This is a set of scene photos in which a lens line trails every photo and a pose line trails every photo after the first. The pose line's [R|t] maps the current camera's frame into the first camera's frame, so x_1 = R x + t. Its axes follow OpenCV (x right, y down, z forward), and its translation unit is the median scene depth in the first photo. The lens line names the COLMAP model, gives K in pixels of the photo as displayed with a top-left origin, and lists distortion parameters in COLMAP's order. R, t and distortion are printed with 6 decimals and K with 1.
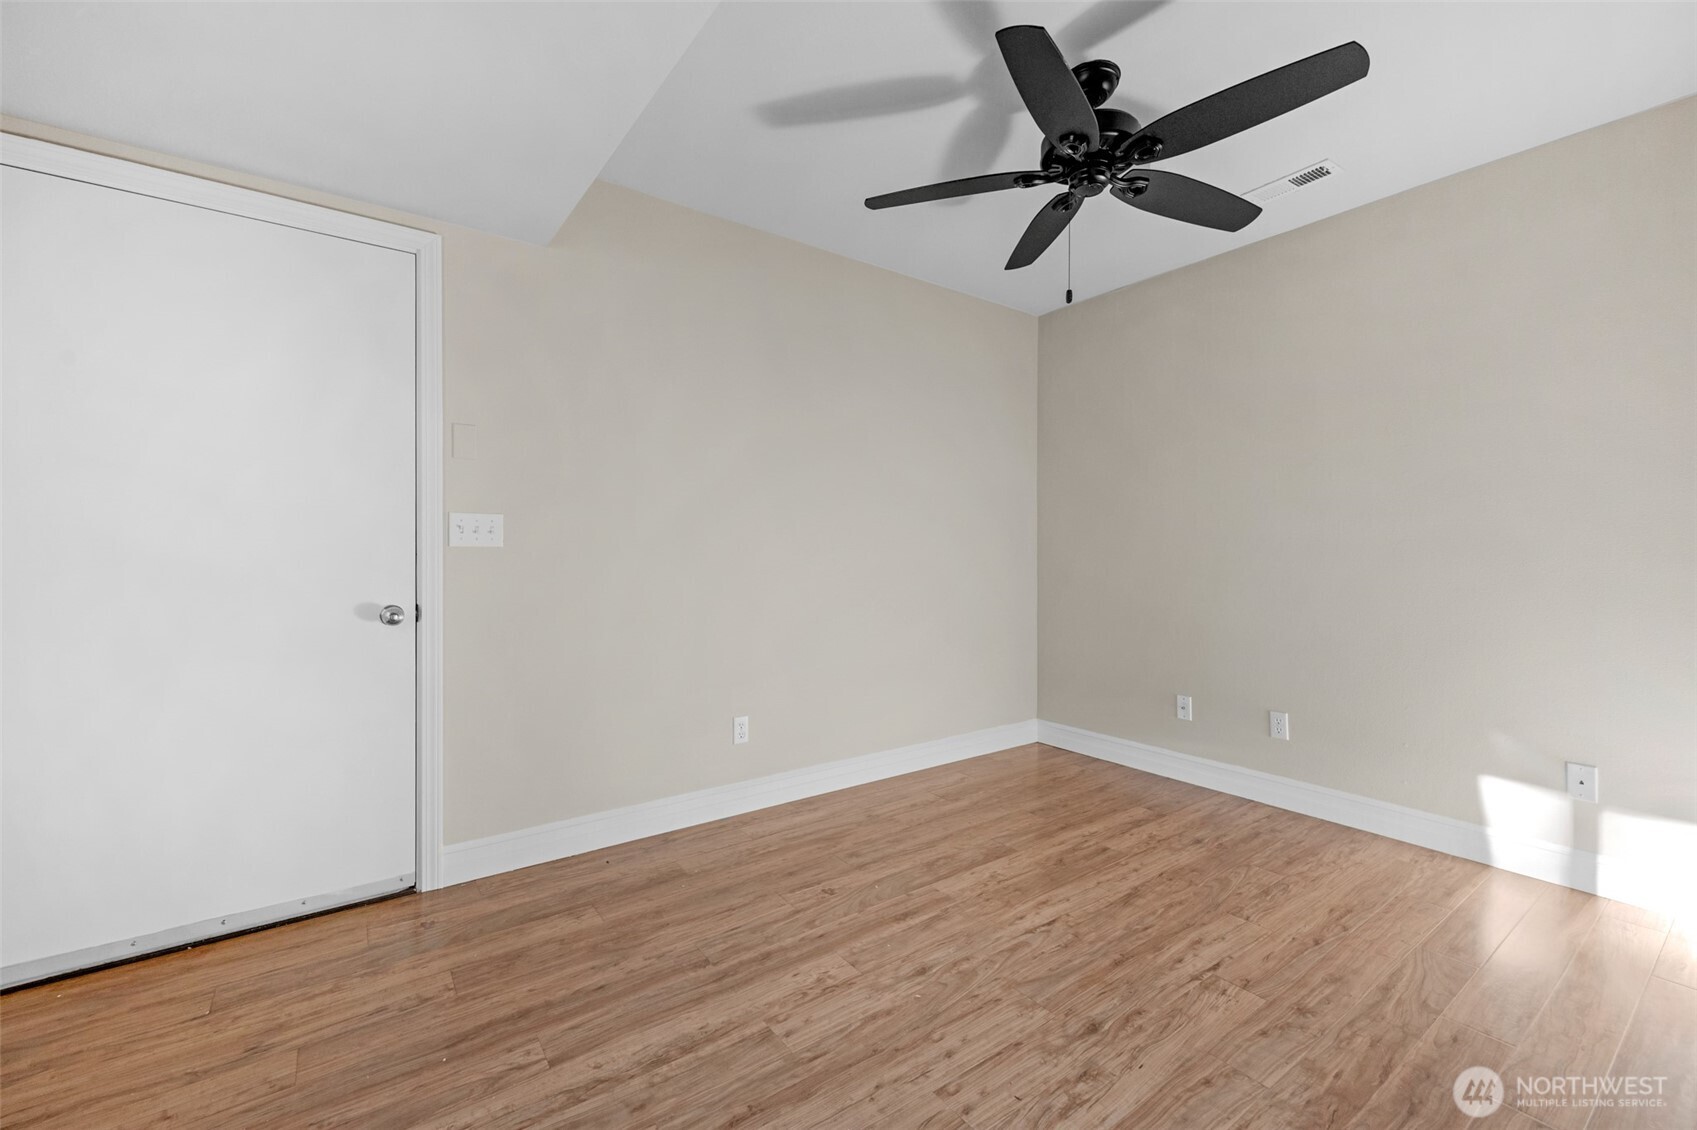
lens RADIAL K [[694.3, 0, 852.5], [0, 694.3, 556.4], [0, 0, 1]] dist [0.001400, 0.000002]
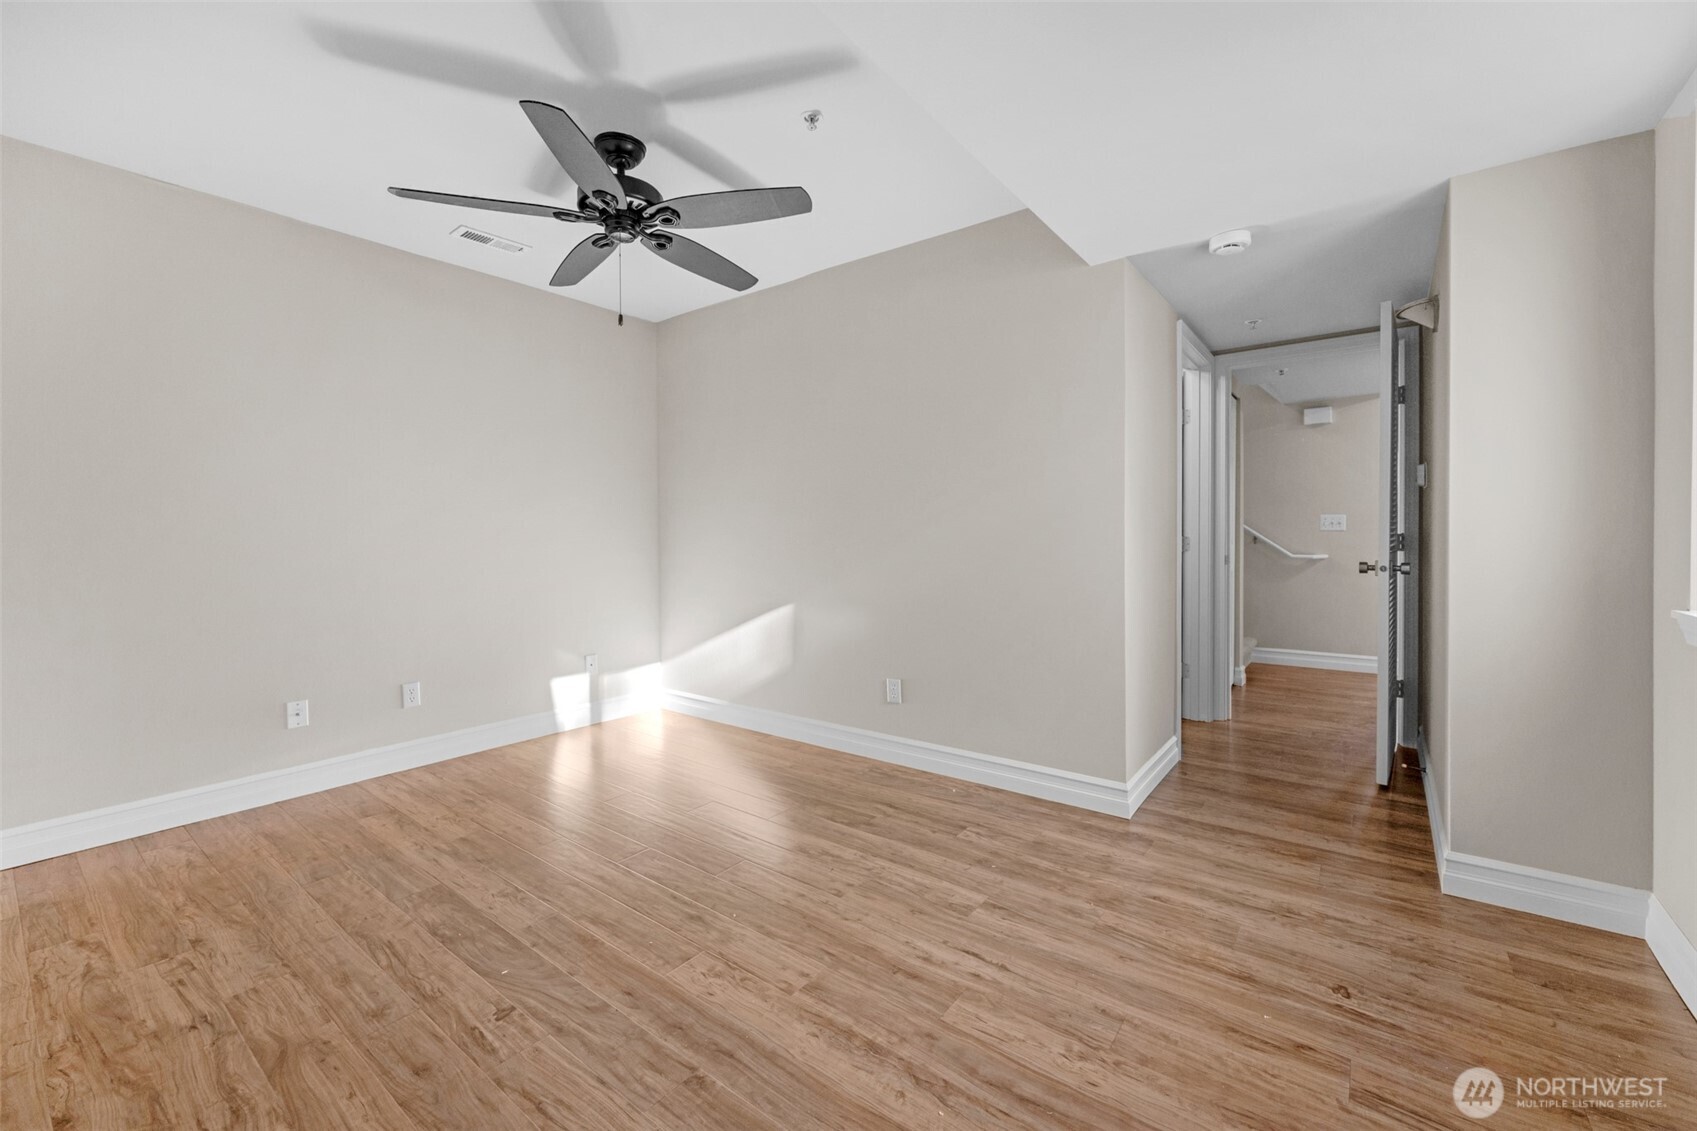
lens RADIAL K [[694.3, 0, 852.5], [0, 694.3, 556.9], [0, 0, 1]] dist [0.001400, 0.000002]
pose [[-0.282915, -0.027976, 0.958737, -0.776206], [0.013334, 0.999363, 0.033096, 0.014436], [-0.959052, 0.022147, -0.282361, 0.853336]]
